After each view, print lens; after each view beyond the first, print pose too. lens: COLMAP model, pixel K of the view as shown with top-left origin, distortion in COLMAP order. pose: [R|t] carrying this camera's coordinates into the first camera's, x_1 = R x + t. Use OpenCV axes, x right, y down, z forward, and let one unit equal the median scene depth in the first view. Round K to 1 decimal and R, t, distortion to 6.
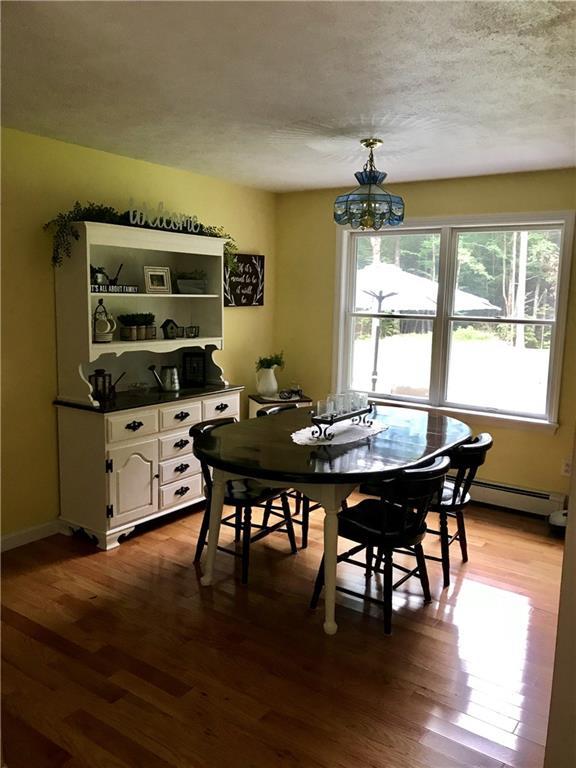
lens RADIAL K [[626.5, 0, 288.0], [0, 626.5, 384.0], [0, 0, 1]] dist [0.003280, 0.000394]
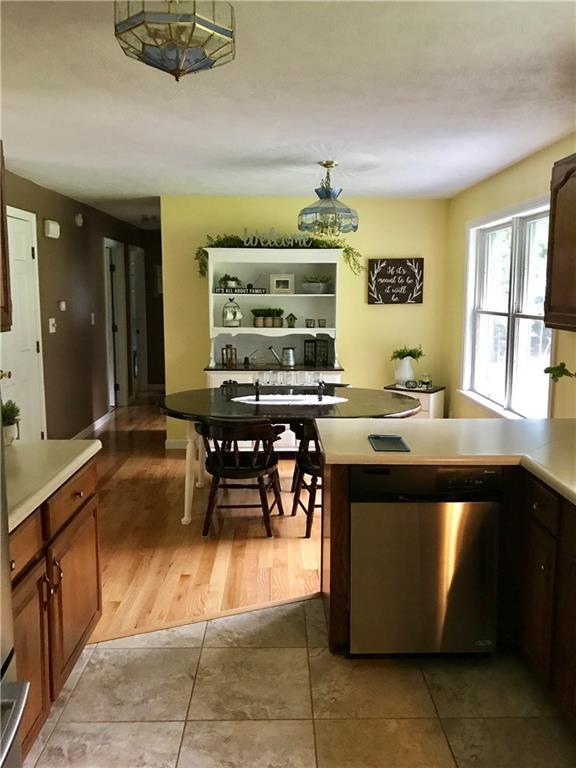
lens RADIAL K [[626.5, 0, 288.0], [0, 626.5, 384.0], [0, 0, 1]] dist [0.003280, 0.000394]
pose [[0.588978, 0.102081, -0.801676, 0.847968], [-0.105073, 0.993243, 0.049279, -0.016103], [0.801290, 0.055211, 0.595724, 0.189524]]
